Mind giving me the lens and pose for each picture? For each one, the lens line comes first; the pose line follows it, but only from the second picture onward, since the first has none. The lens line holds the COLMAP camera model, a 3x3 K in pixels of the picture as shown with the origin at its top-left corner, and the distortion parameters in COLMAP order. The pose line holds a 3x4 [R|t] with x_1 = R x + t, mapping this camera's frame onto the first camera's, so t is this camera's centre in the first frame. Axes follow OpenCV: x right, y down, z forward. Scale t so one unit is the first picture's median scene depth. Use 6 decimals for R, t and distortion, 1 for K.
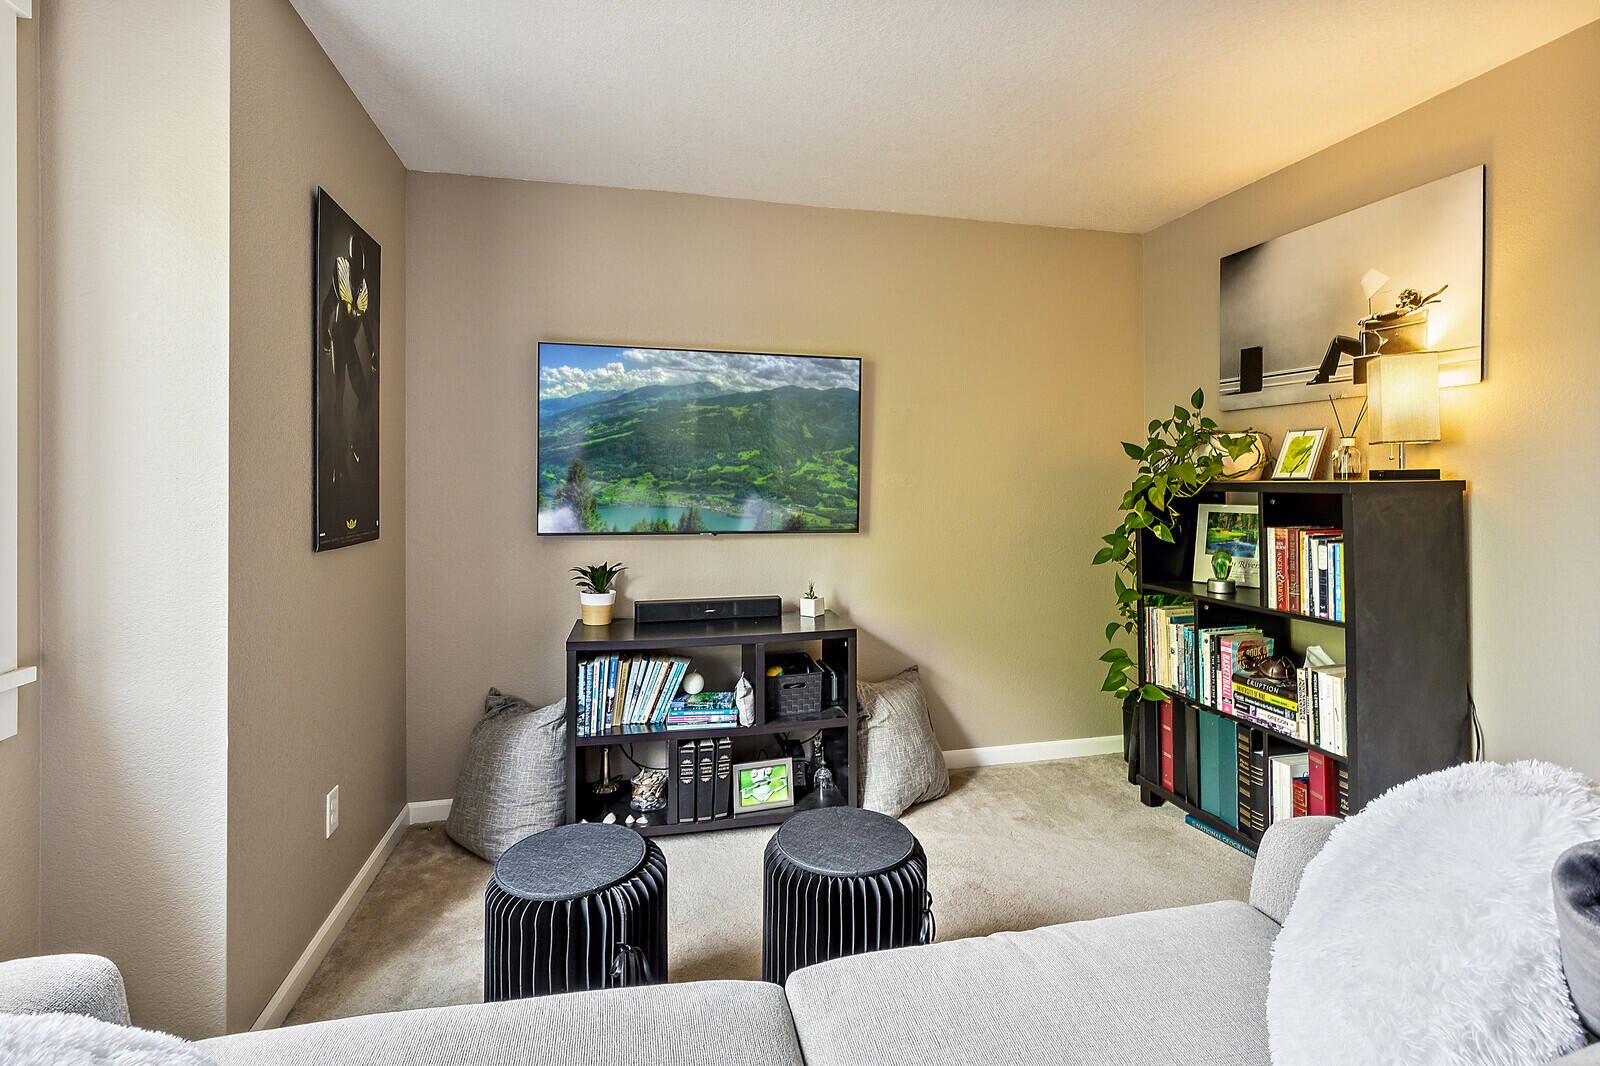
lens RADIAL K [[736.7, 0, 801.1], [0, 736.7, 480.1], [0, 0, 1]] dist [0.007240, -0.000400]
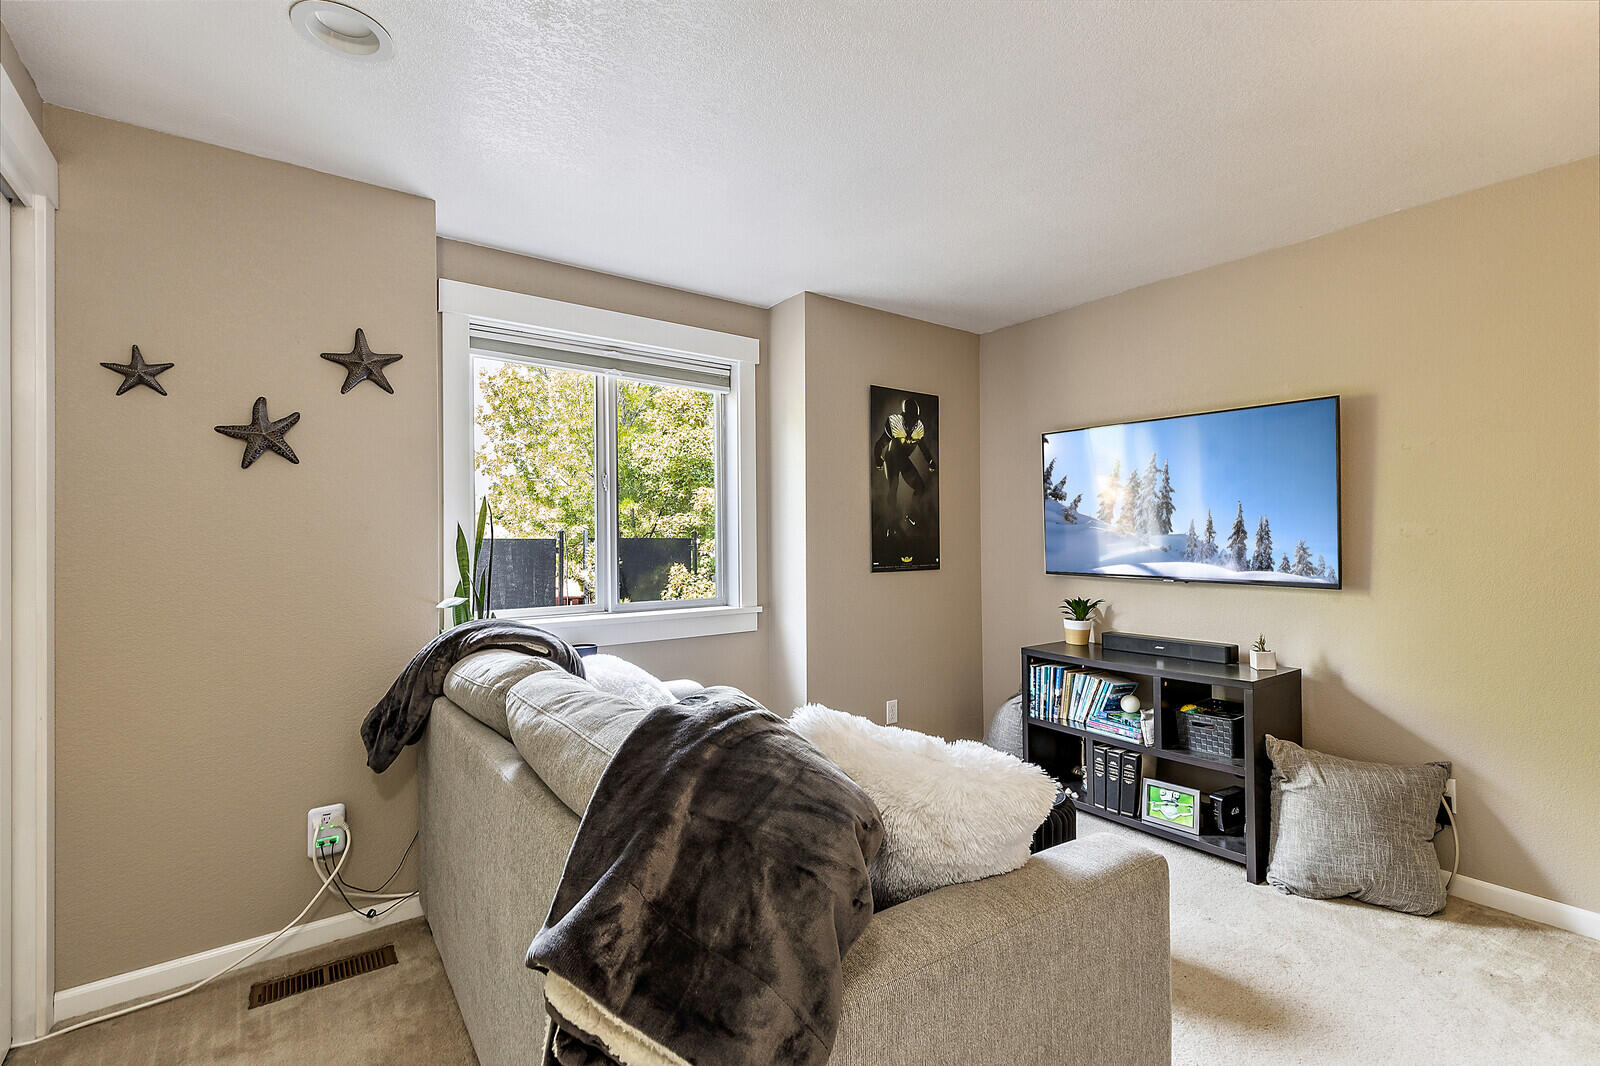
lens RADIAL K [[736.7, 0, 809.3], [0, 736.7, 533.0], [0, 0, 1]] dist [0.007240, -0.000400]
pose [[0.391976, -0.006603, -0.919952, 0.782344], [0.011702, 0.999929, -0.002191, -0.003536], [0.919901, -0.009907, 0.392026, 0.062236]]
